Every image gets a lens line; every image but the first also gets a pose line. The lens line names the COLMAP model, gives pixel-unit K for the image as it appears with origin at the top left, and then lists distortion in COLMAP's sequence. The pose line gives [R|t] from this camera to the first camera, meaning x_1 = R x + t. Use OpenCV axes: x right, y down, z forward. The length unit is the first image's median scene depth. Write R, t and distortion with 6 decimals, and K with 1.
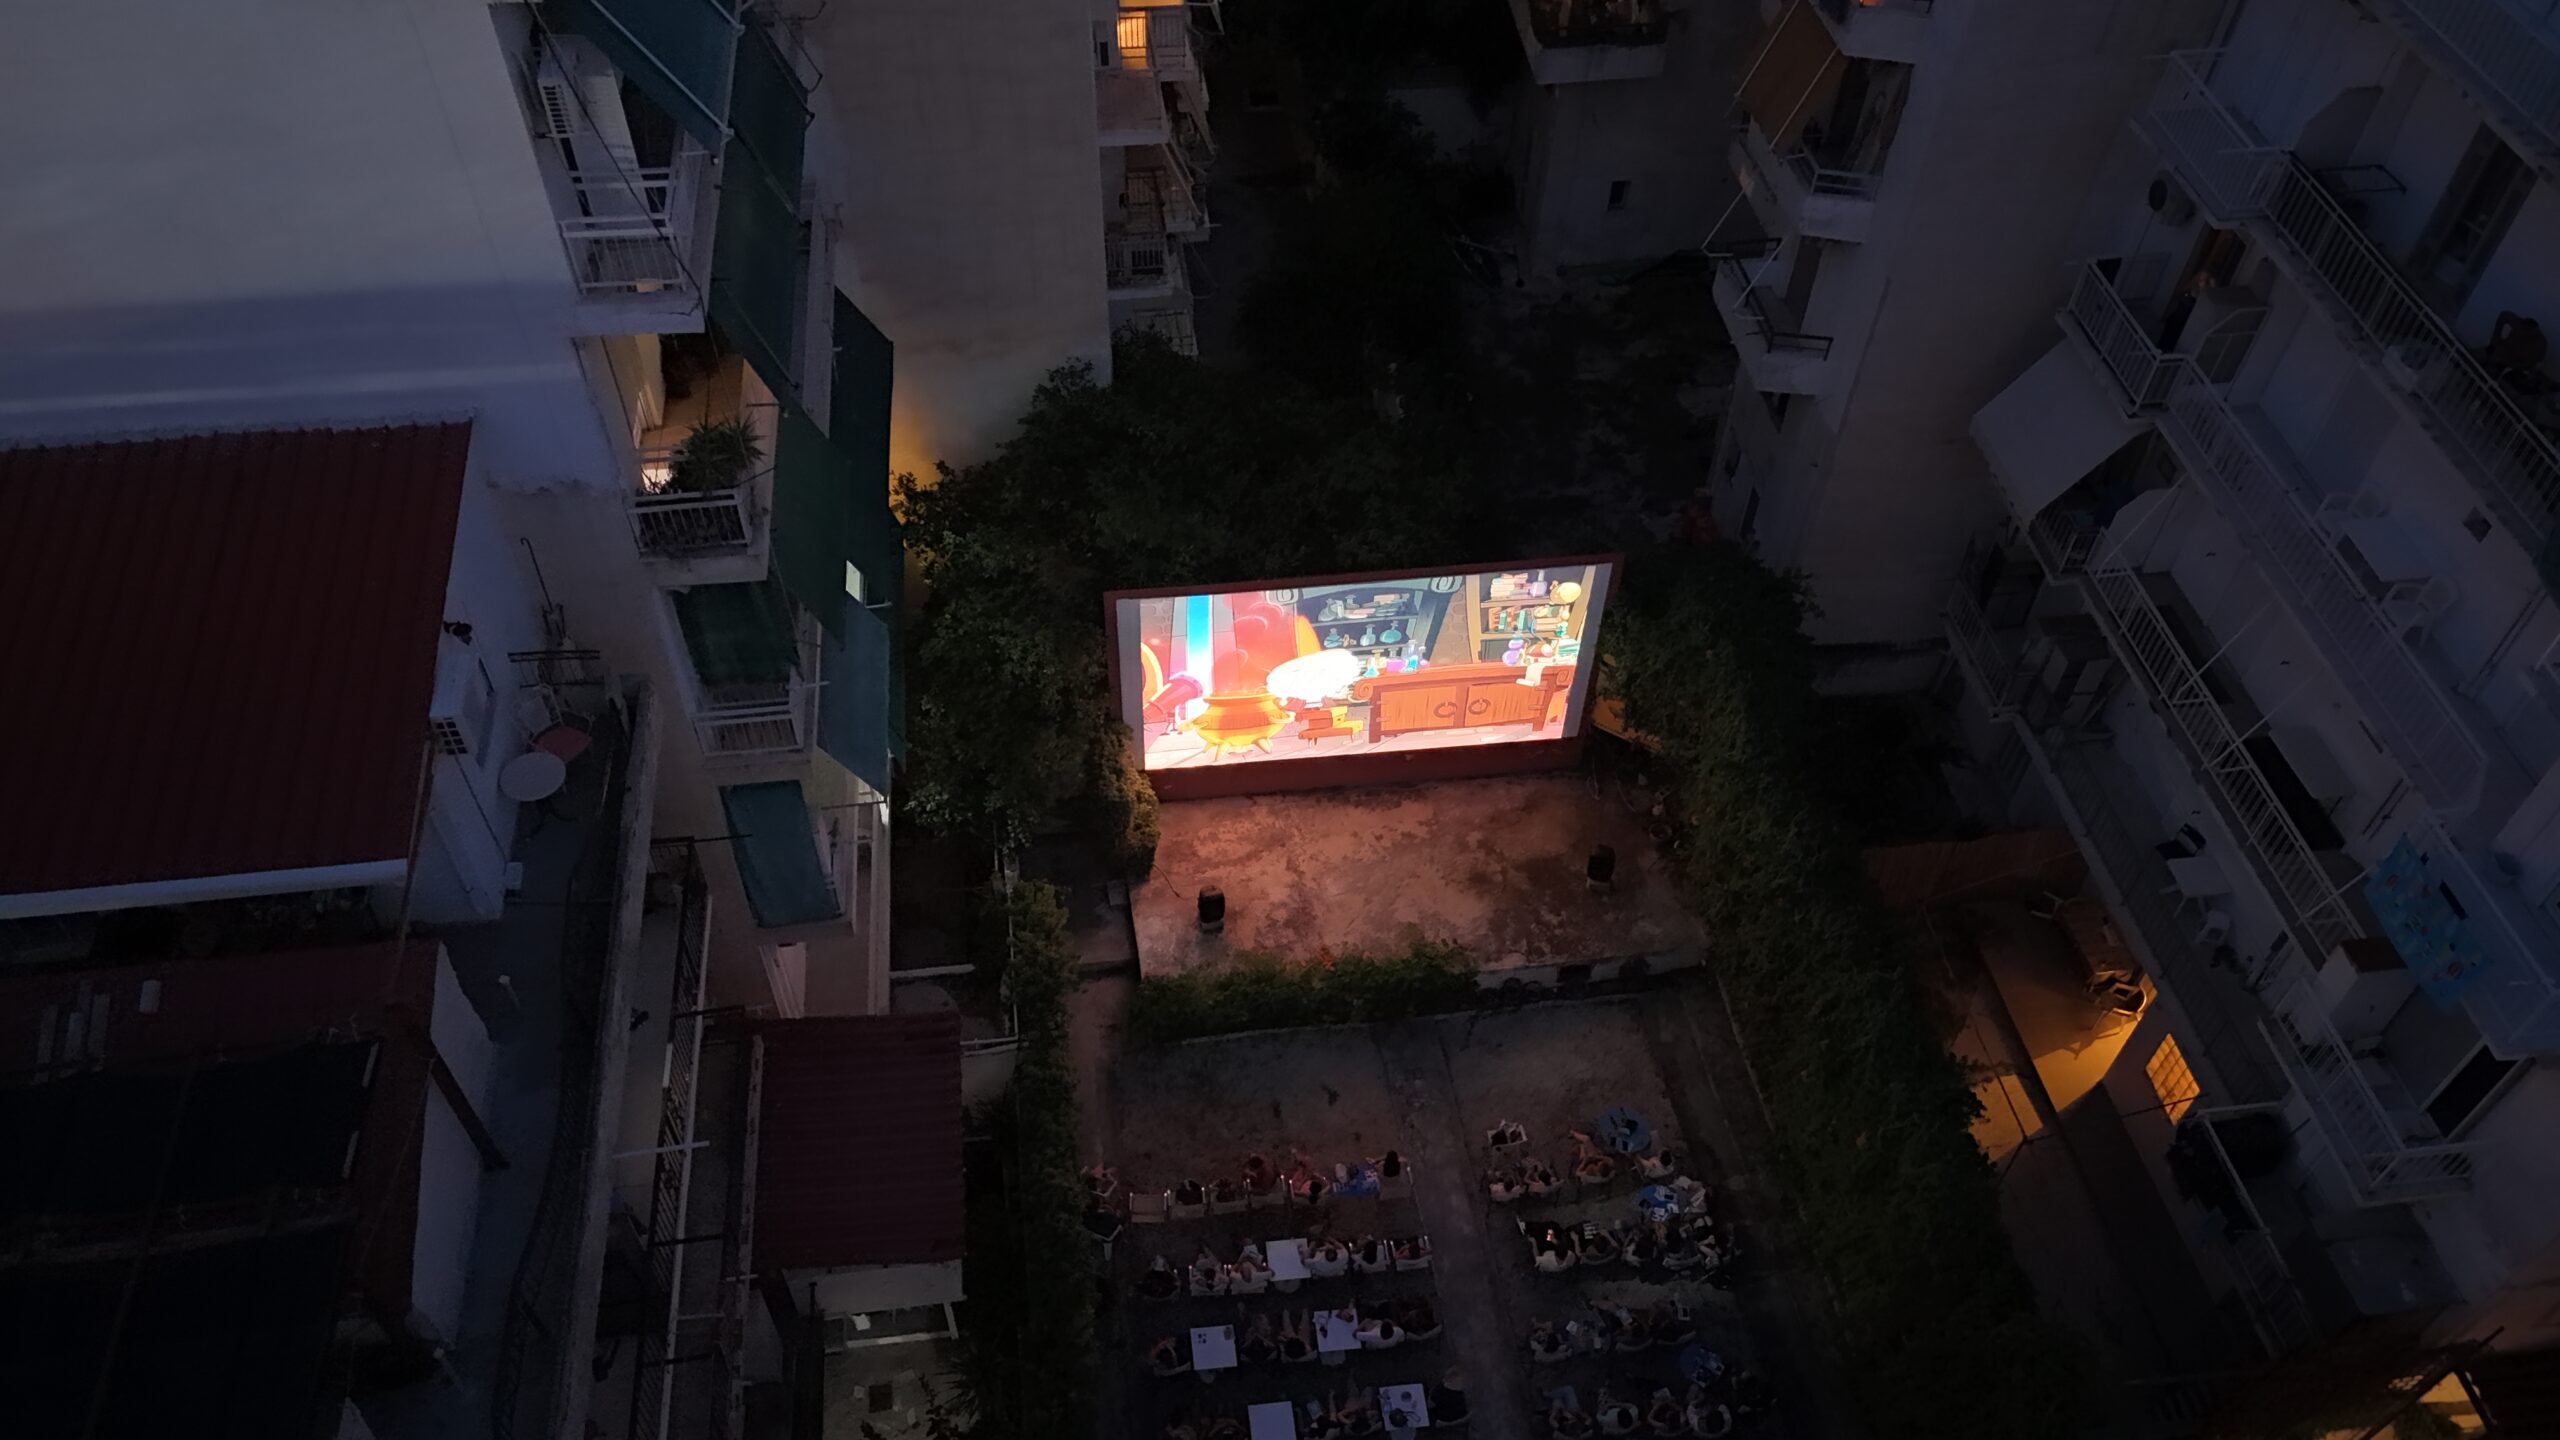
lens RADIAL K [[1928.4, 0, 1264.4], [0, 1928.4, 749.9], [0, 0, 1]] dist [0.069165, -0.073919]
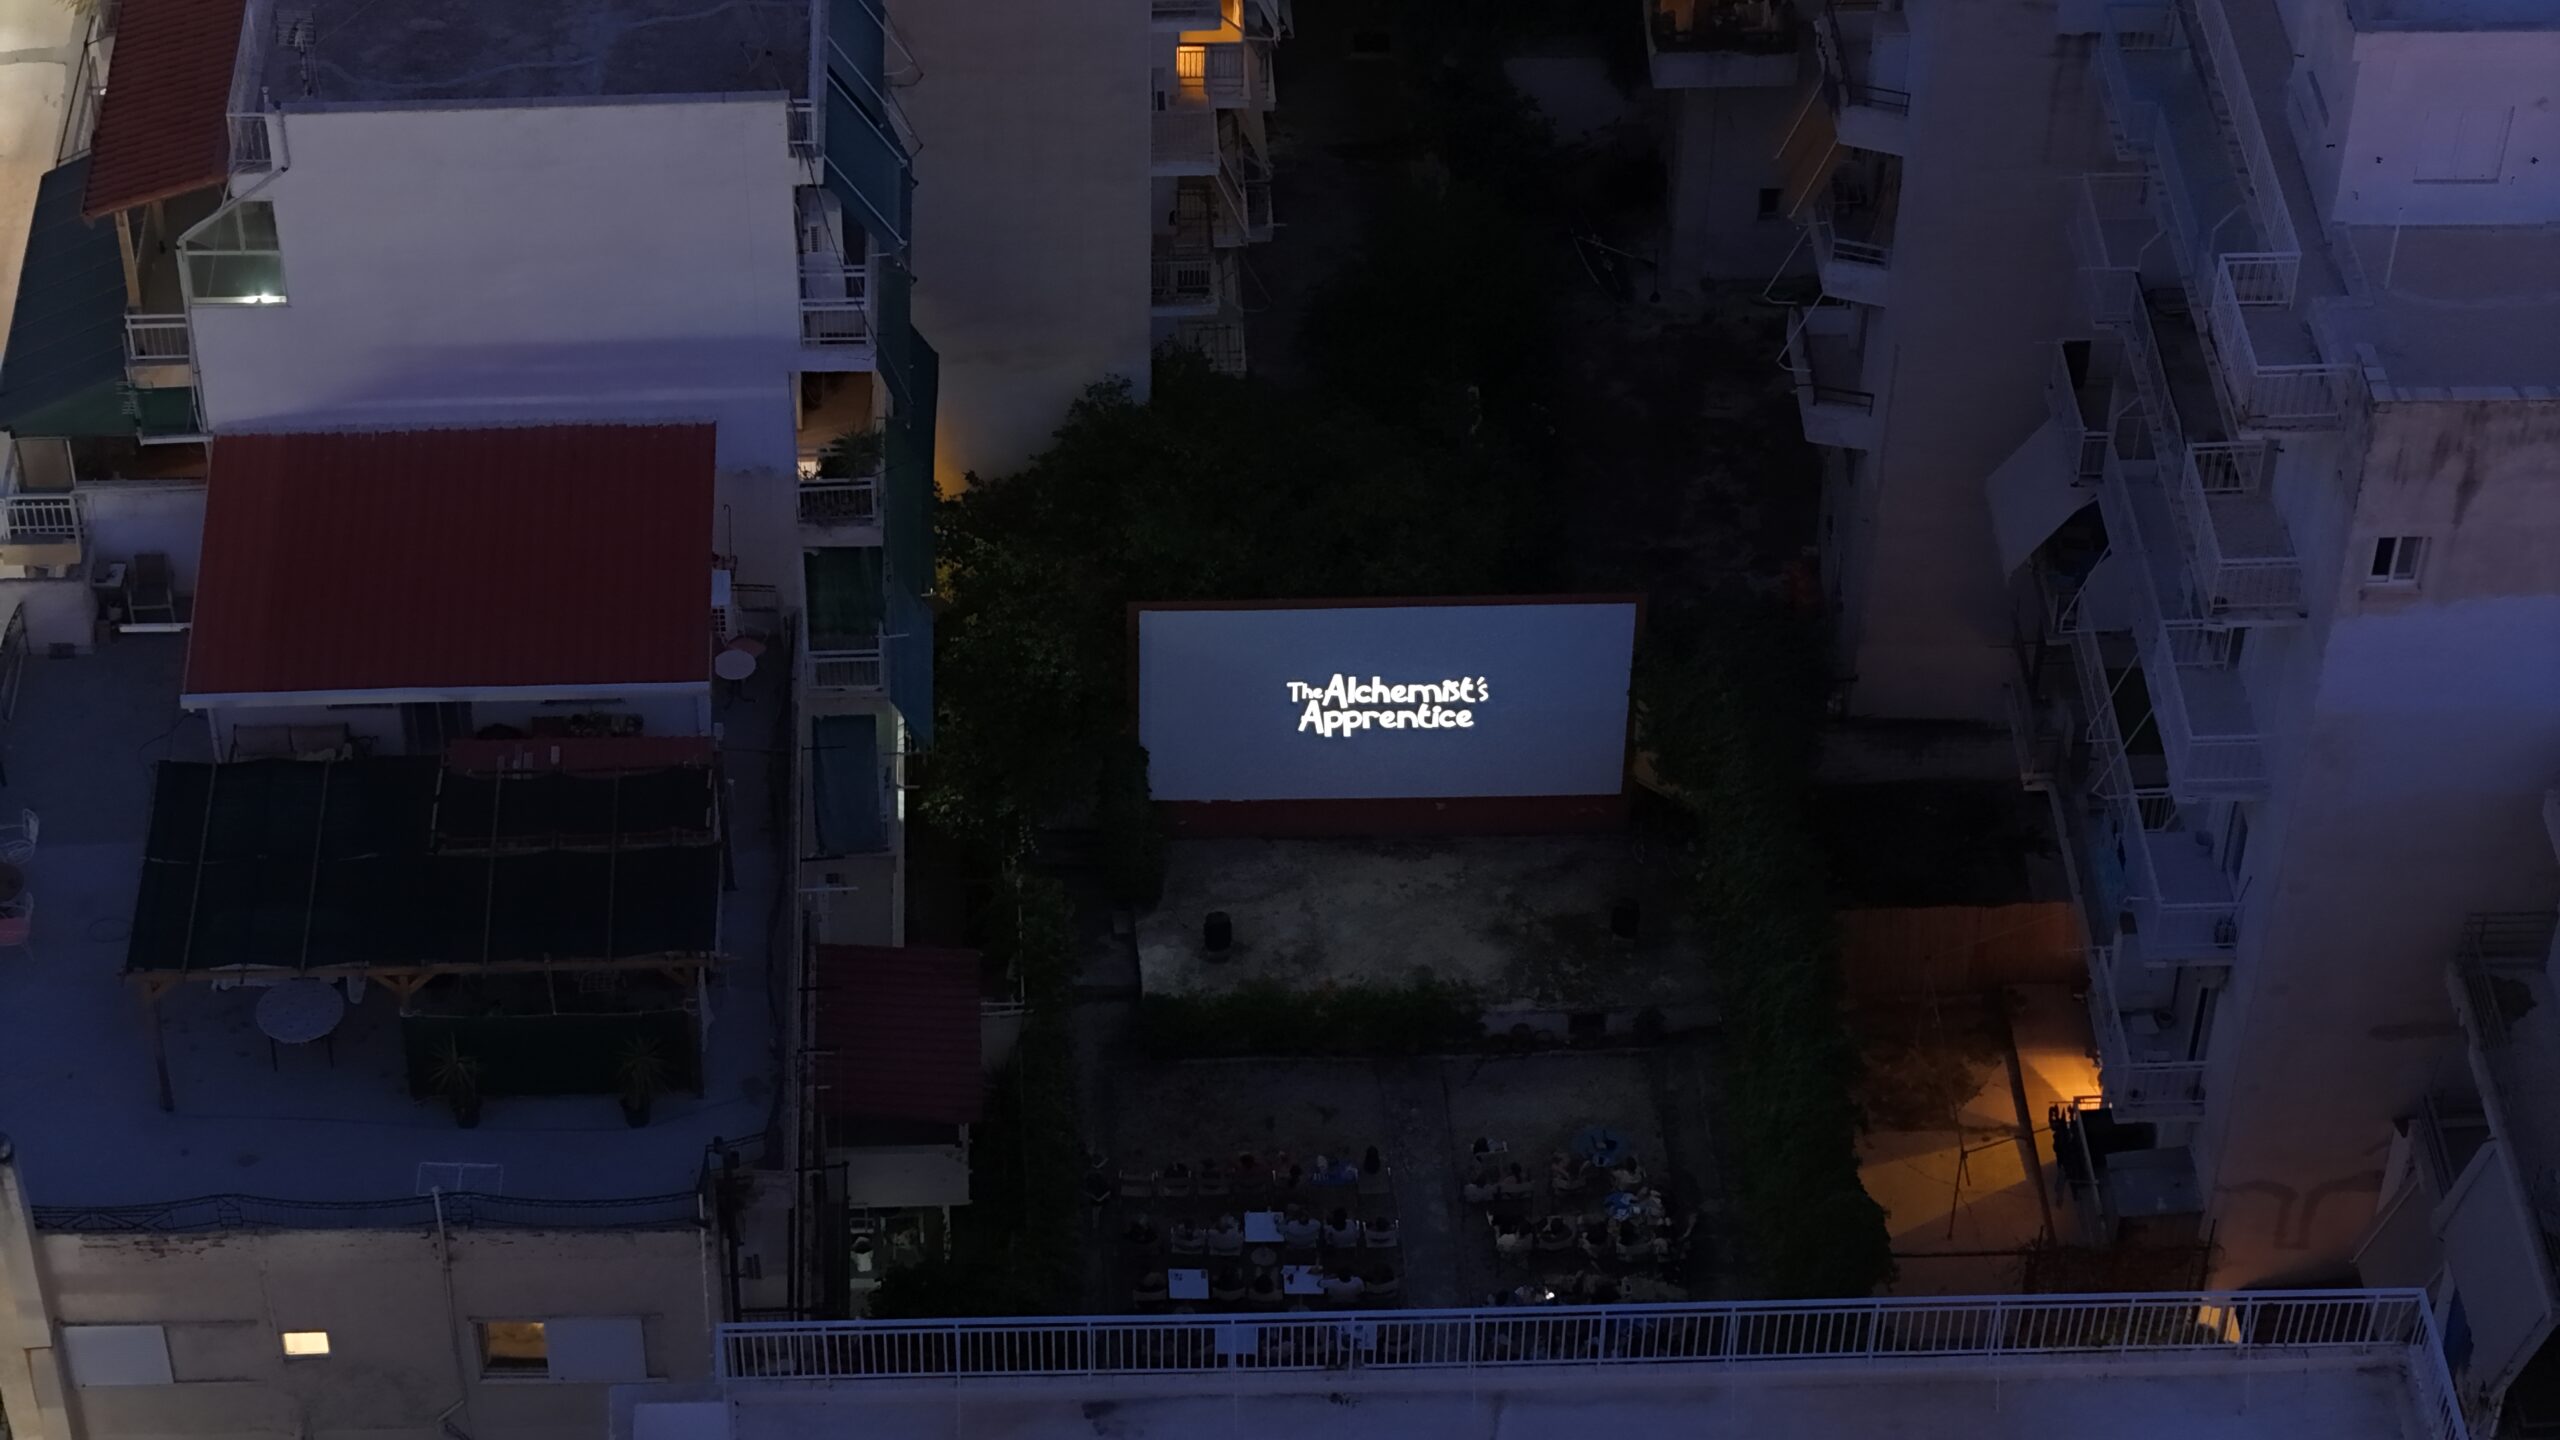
lens RADIAL K [[5333.8, 0, 1292.8], [0, 5333.8, 725.9], [0, 0, 1]] dist [-0.322626, 0.000000]
pose [[0.997371, 0.052151, -0.050305, 0.152392], [-0.057536, 0.992004, -0.112326, 0.301593], [0.044045, 0.114925, 0.992397, -1.830319]]
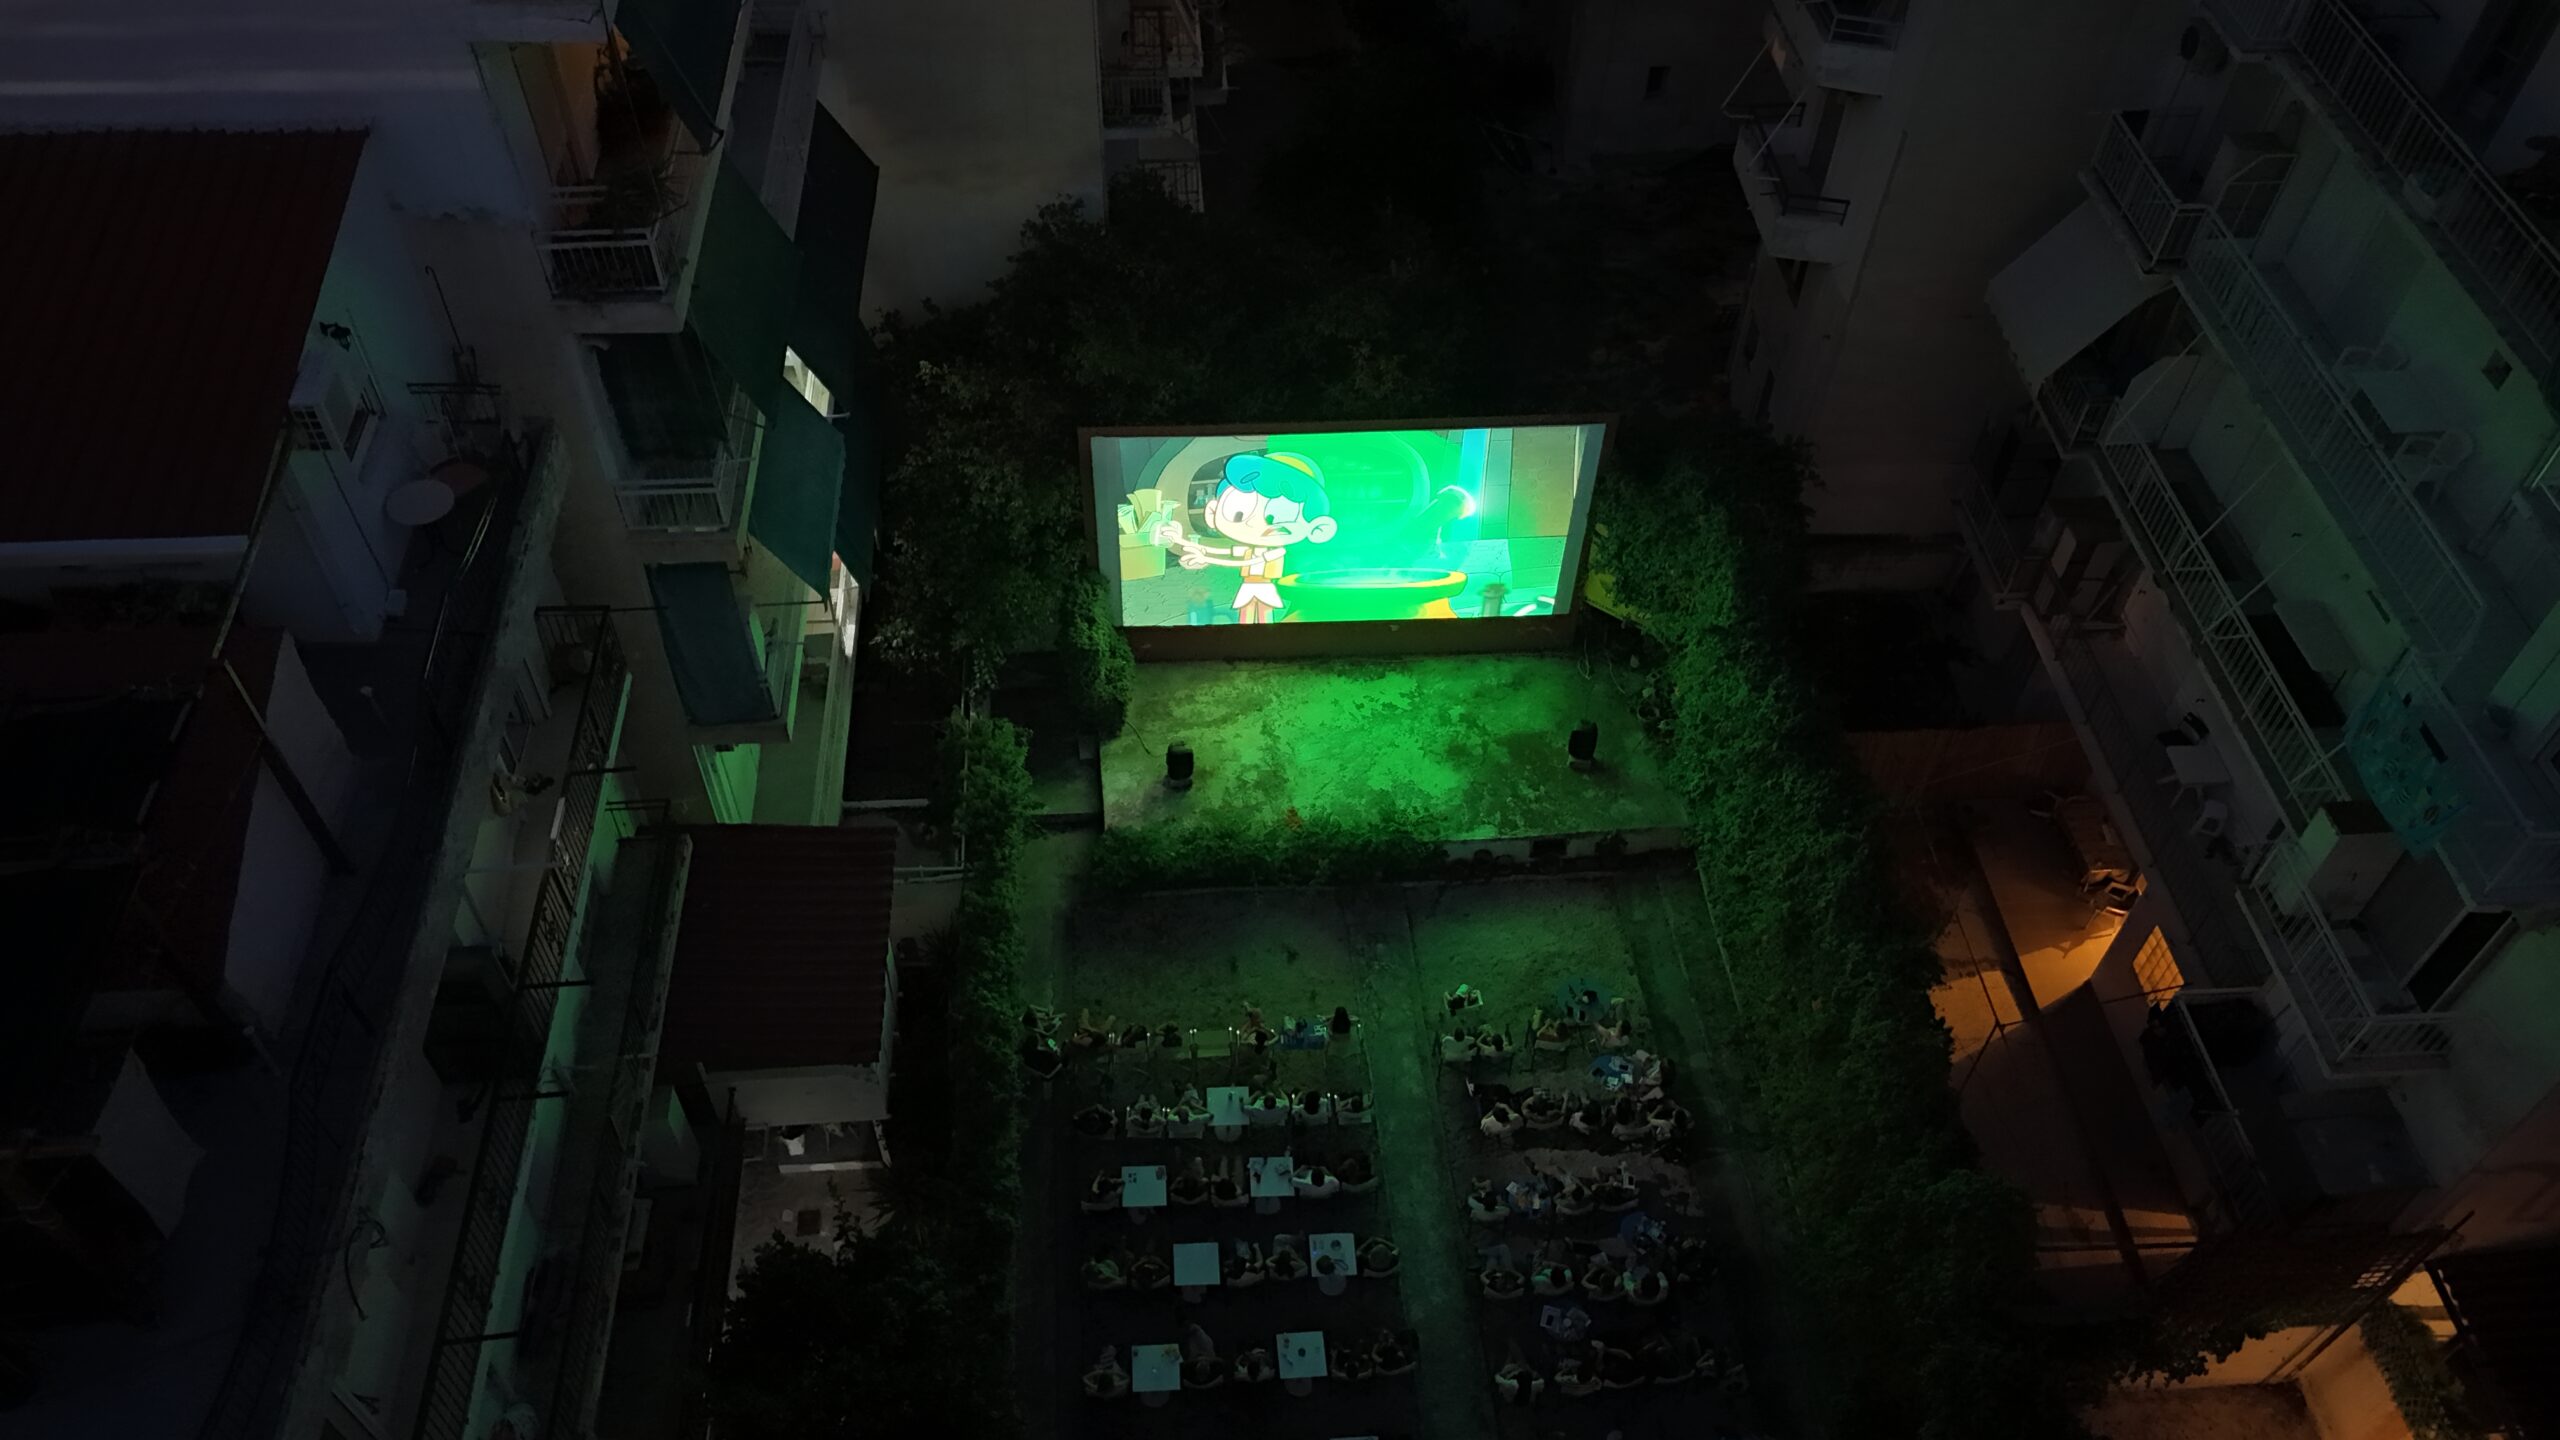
lens RADIAL K [[1928.4, 0, 1262.0], [0, 1928.4, 754.9], [0, 0, 1]] dist [0.069165, -0.073919]
pose [[0.998205, 0.046630, -0.037574, 0.055043], [-0.046132, 0.998837, 0.014015, 0.067111], [0.038184, -0.012256, 0.999196, 0.024298]]
